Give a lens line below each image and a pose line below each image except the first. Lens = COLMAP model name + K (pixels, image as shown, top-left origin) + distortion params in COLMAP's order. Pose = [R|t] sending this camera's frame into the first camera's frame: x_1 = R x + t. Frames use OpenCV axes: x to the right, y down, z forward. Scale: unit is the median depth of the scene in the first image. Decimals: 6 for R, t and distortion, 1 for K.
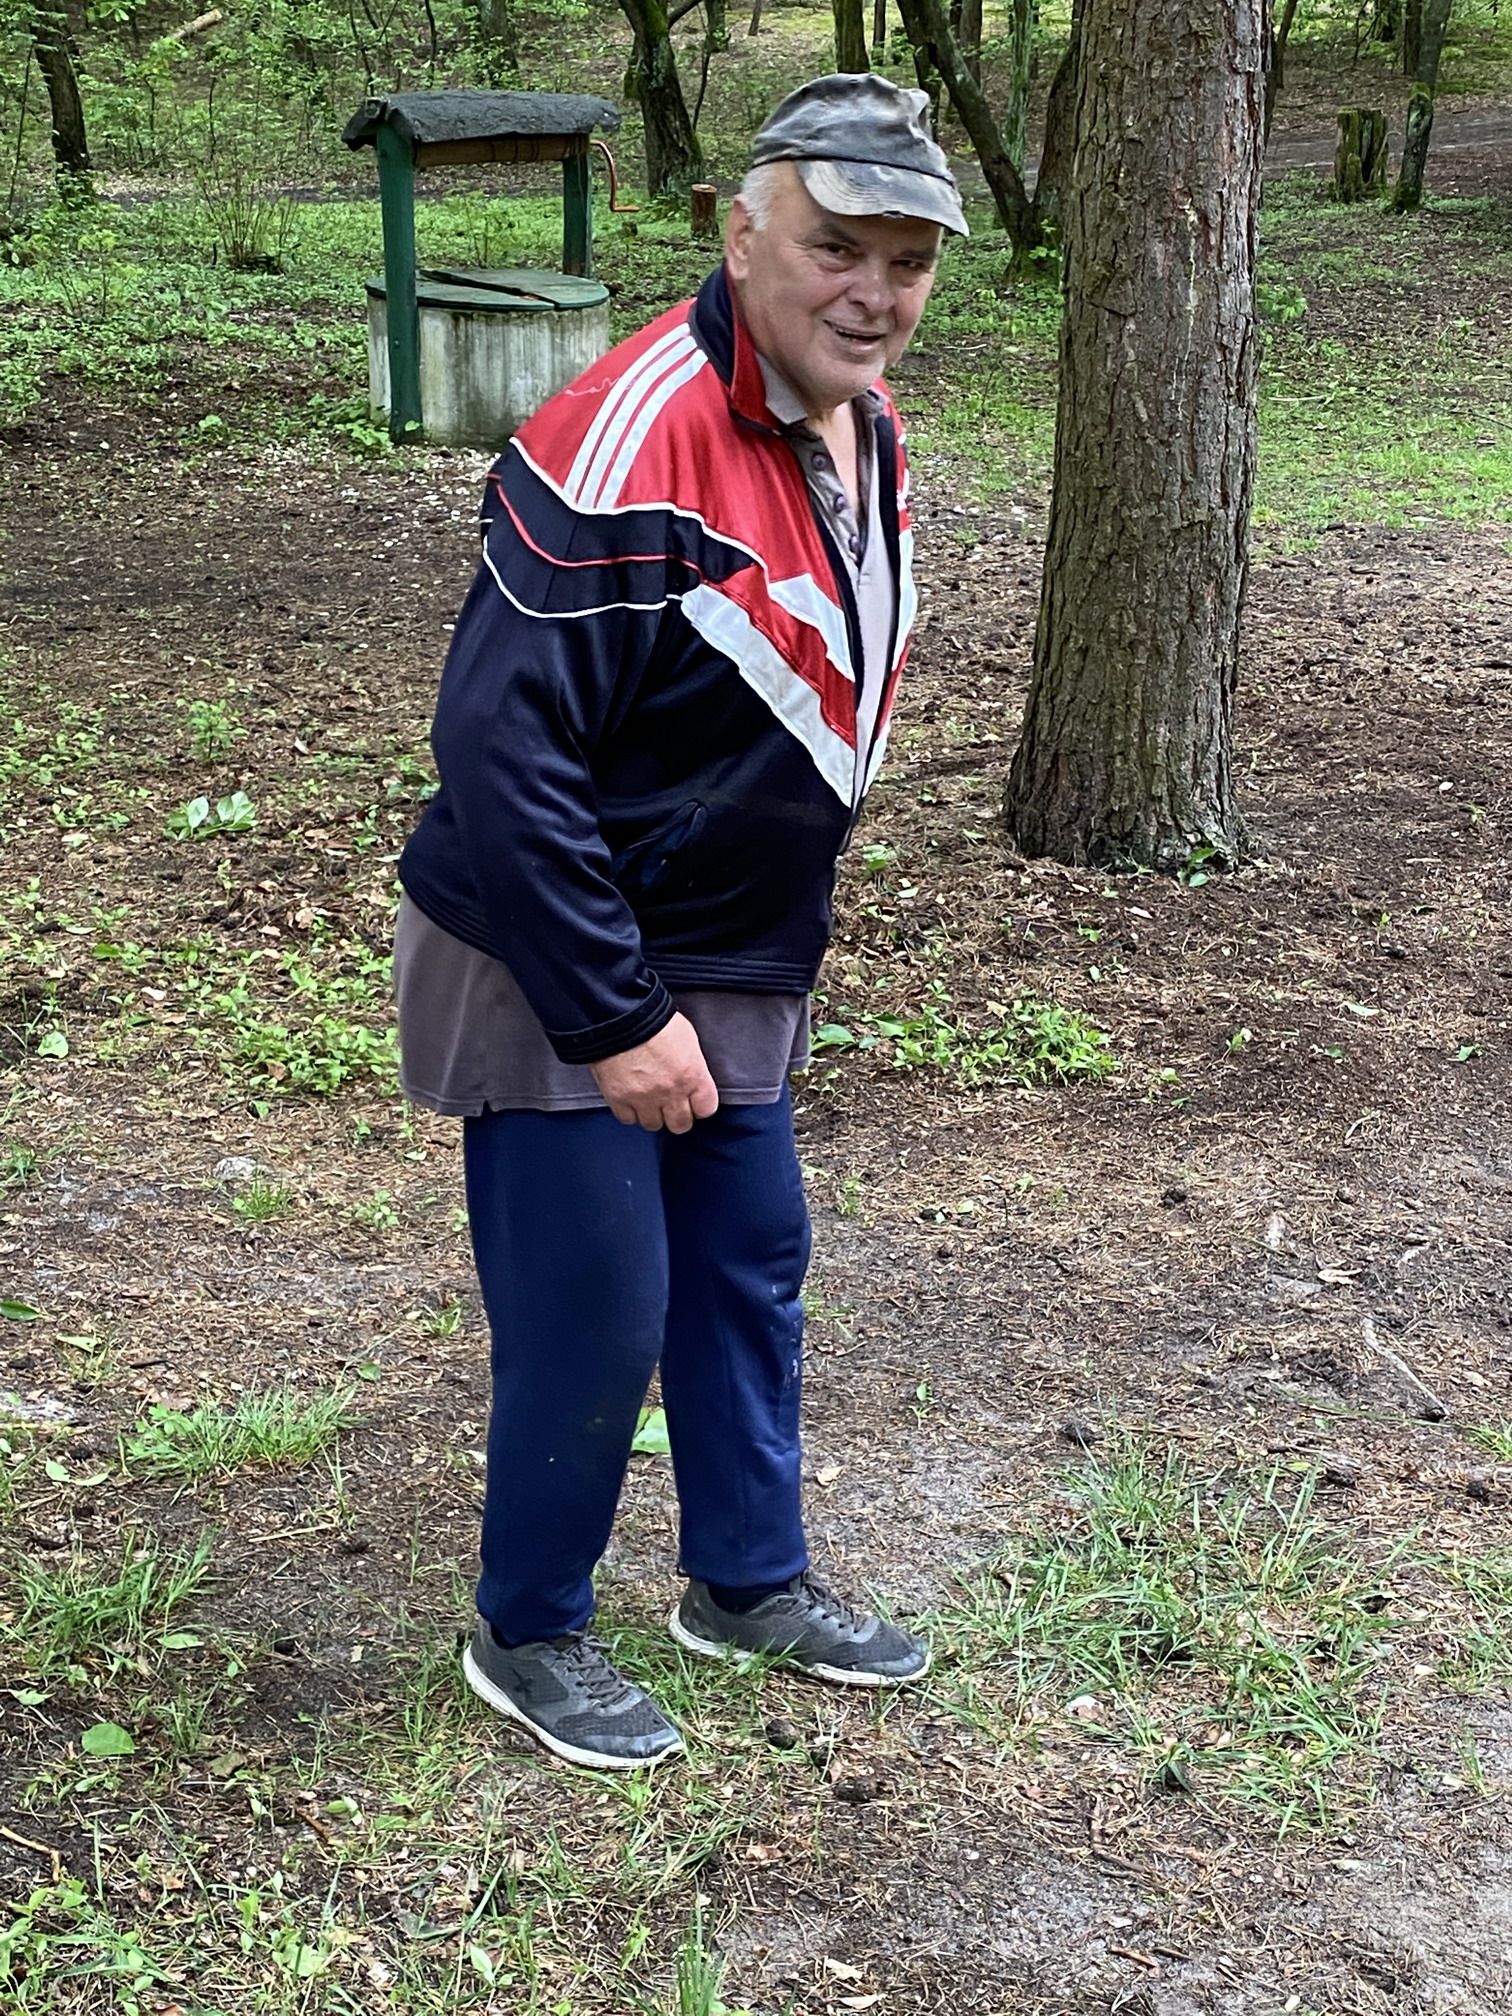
lens RADIAL K [[2909.6, 0, 754.4], [0, 2909.6, 1008.6], [0, 0, 1]] dist [0.113181, 0.000000]
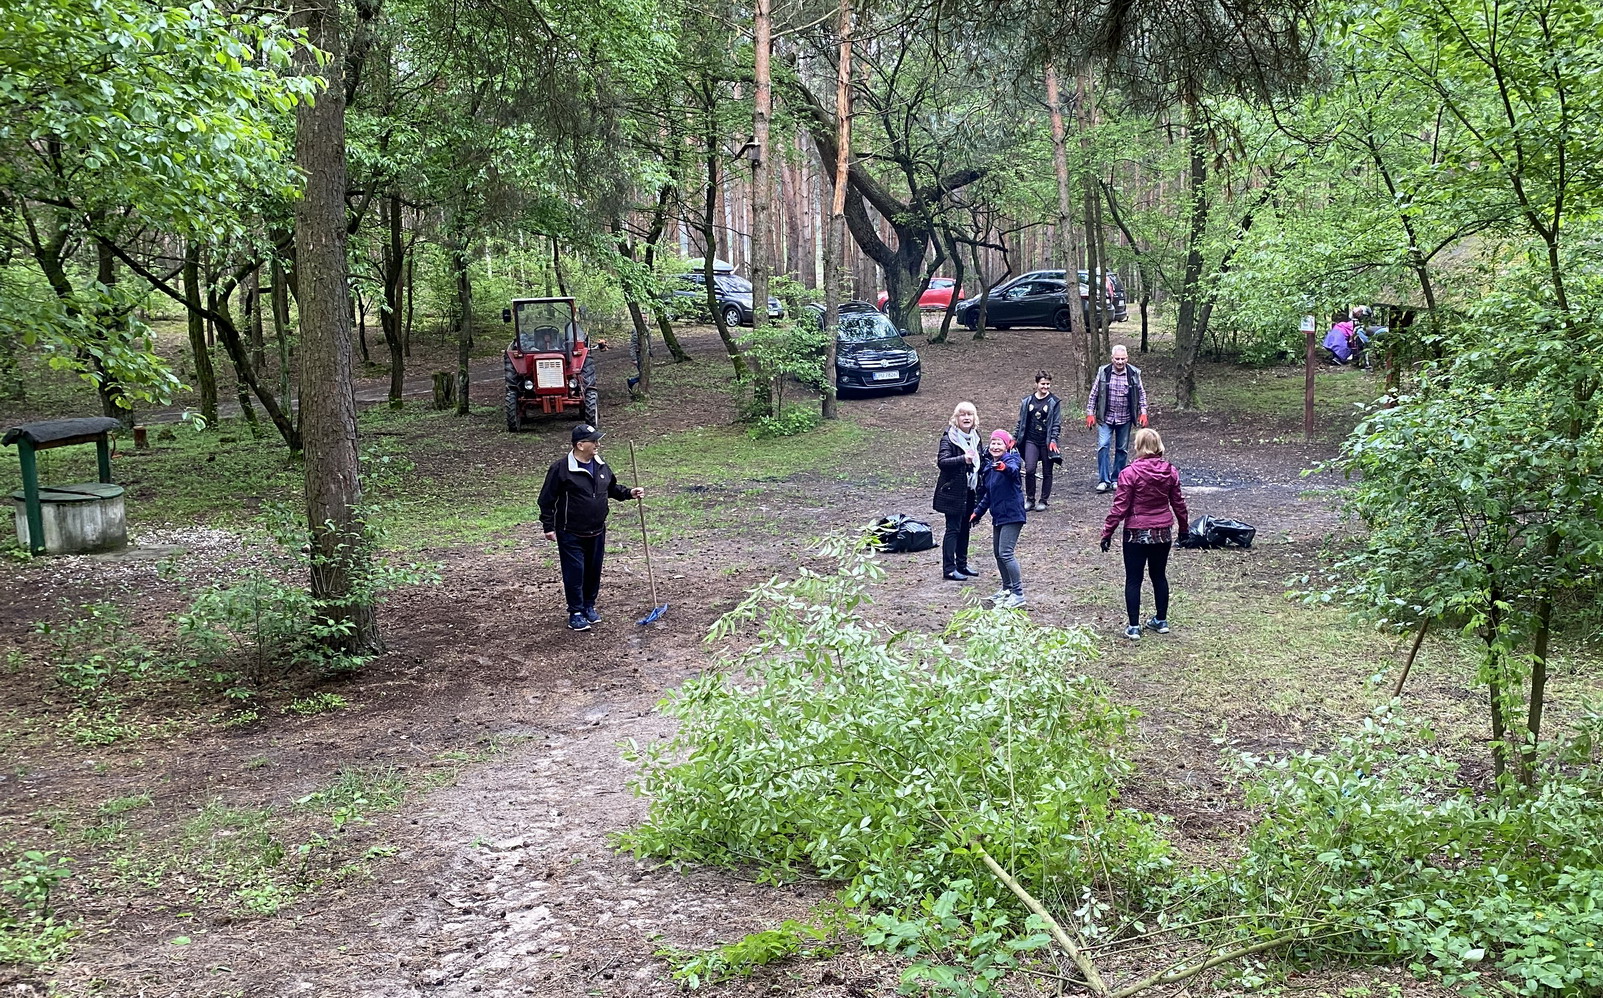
lens RADIAL K [[1260.0, 0, 802.9], [0, 1260.0, 503.0], [0, 0, 1]] dist [0.042262, 0.000921]
pose [[0.890298, -0.086070, 0.447171, -0.021299], [0.169360, 0.974120, -0.149693, 0.040143], [-0.422714, 0.209004, 0.881833, -0.263553]]
